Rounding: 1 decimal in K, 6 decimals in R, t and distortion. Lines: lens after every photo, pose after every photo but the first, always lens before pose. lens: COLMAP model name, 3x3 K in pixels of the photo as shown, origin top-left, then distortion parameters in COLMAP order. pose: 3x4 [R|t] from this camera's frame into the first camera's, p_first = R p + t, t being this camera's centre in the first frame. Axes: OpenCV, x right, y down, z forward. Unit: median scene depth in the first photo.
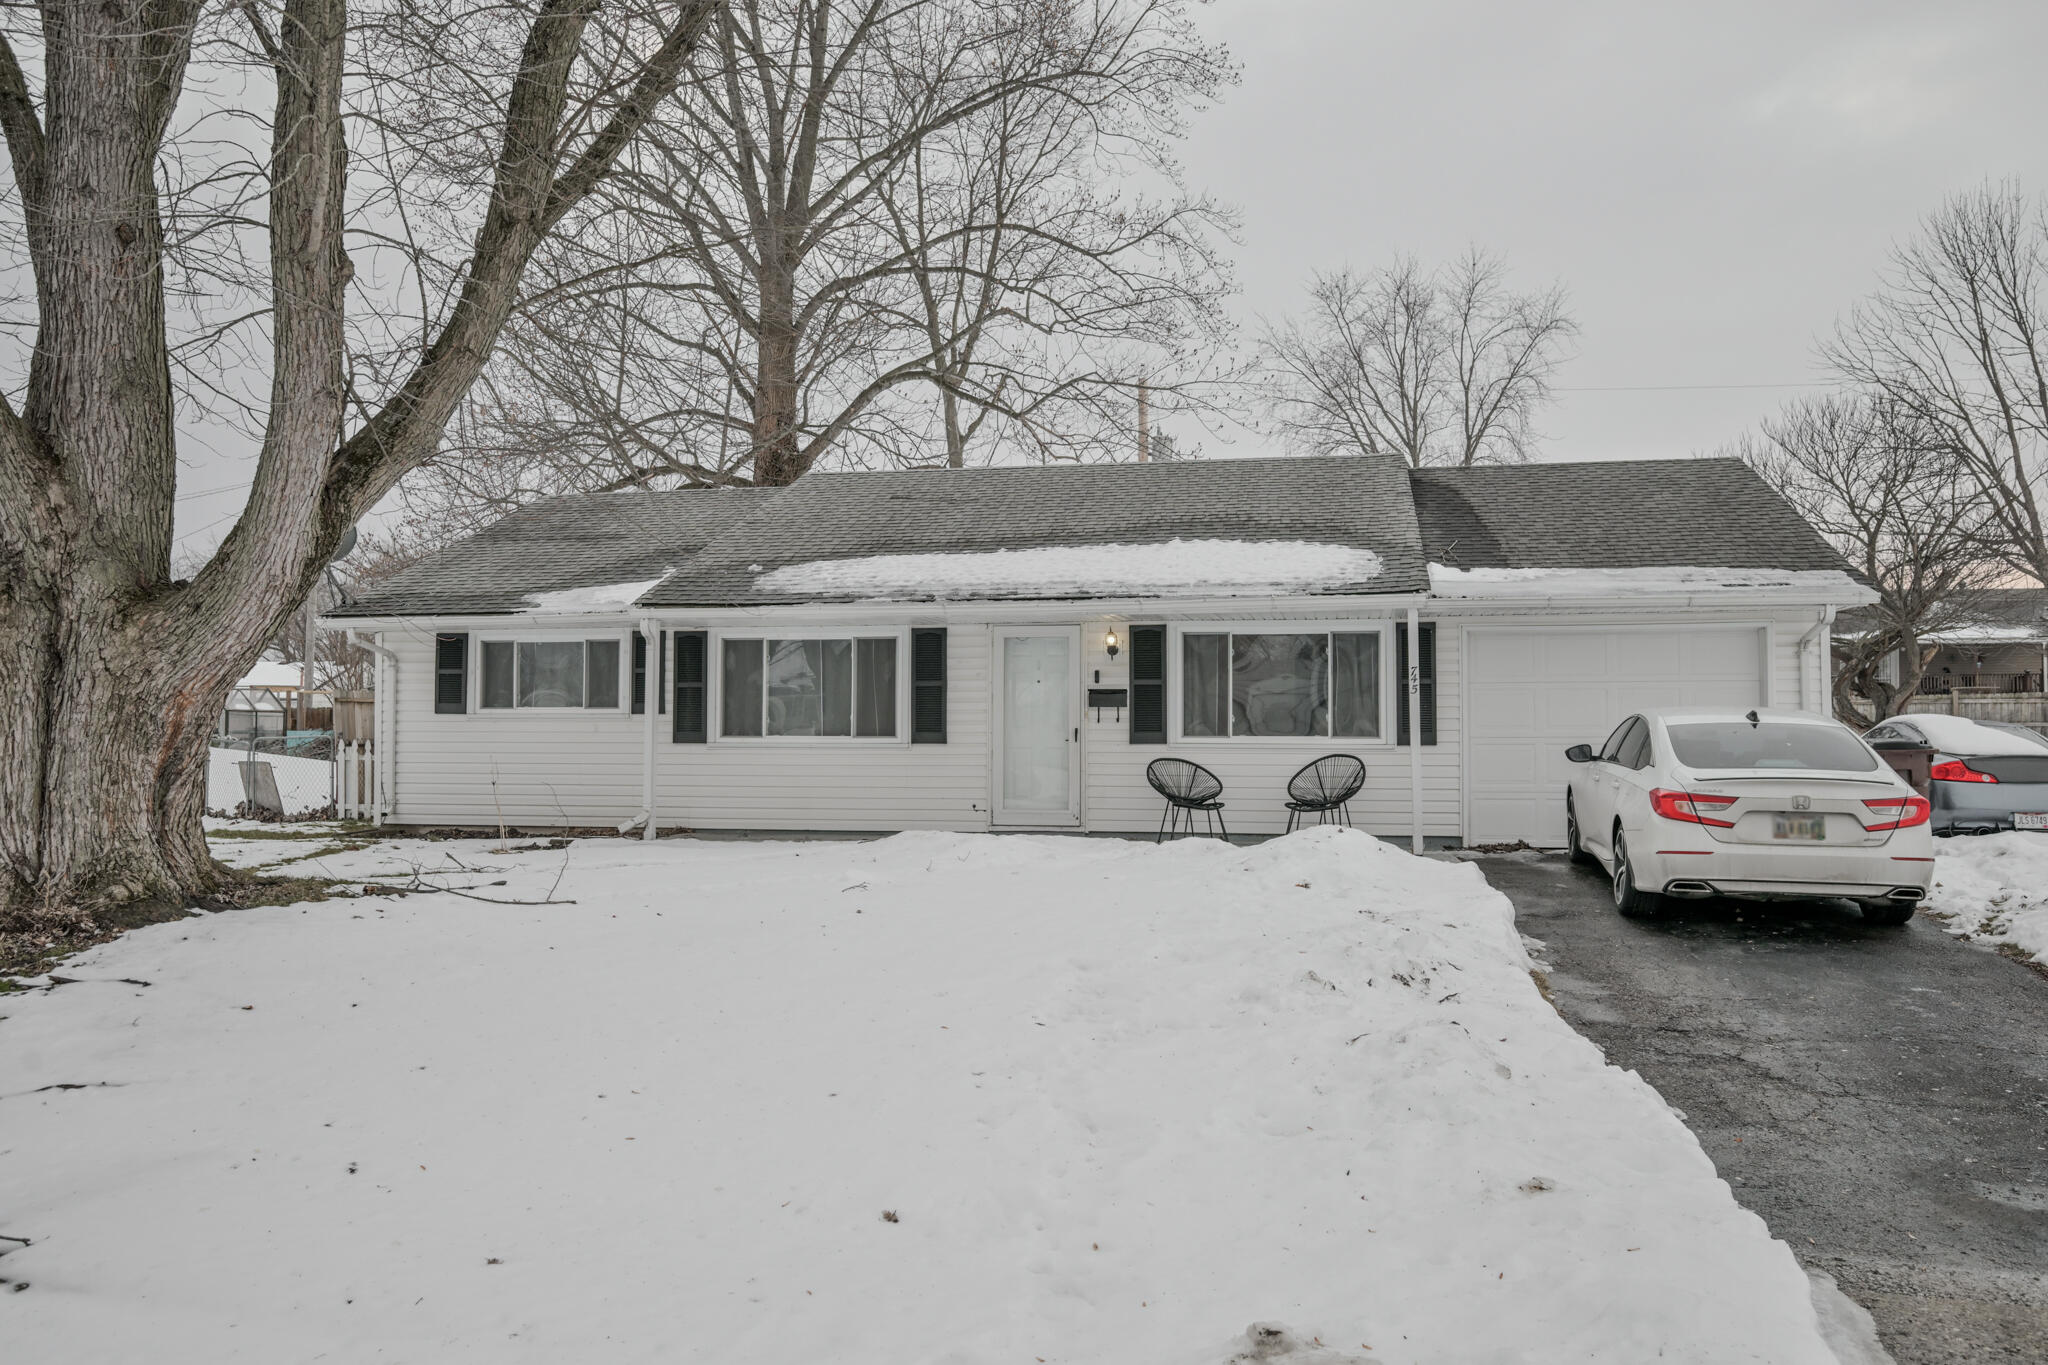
lens RADIAL K [[1511.5, 0, 1024.0], [0, 1511.5, 682.5], [0, 0, 1]] dist [0.049752, -0.000250]
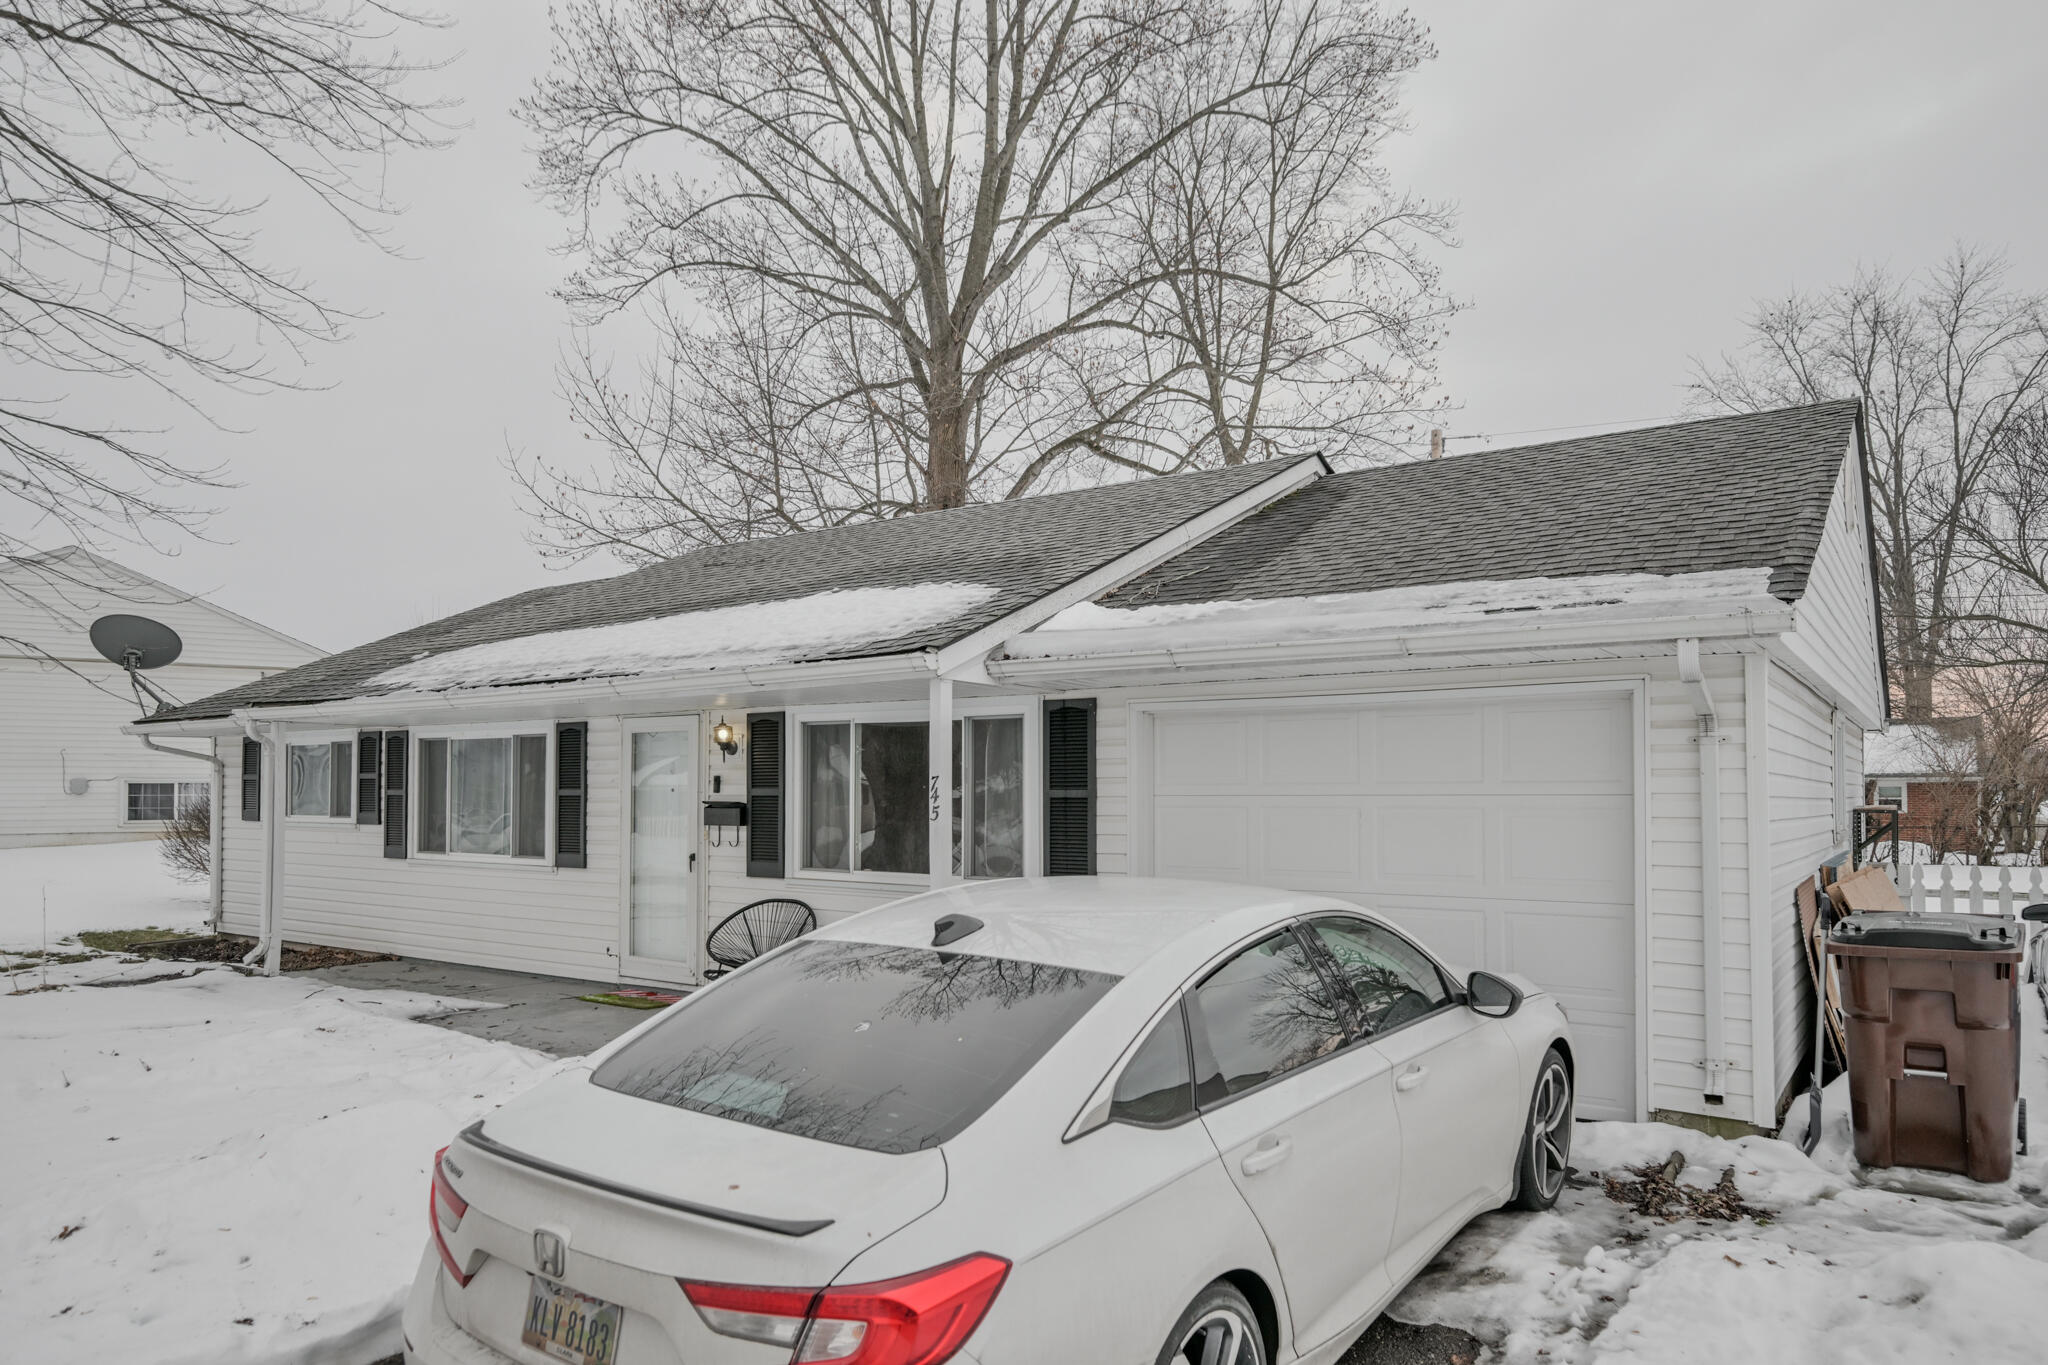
lens RADIAL K [[1300.1, 0, 1023.4], [0, 1300.1, 766.9], [0, 0, 1]] dist [-0.002170, -0.002043]
pose [[0.915117, -0.007393, -0.403121, 0.429930], [0.011245, 0.999911, 0.007189, -0.014710], [0.403032, -0.011112, 0.915118, 0.472417]]
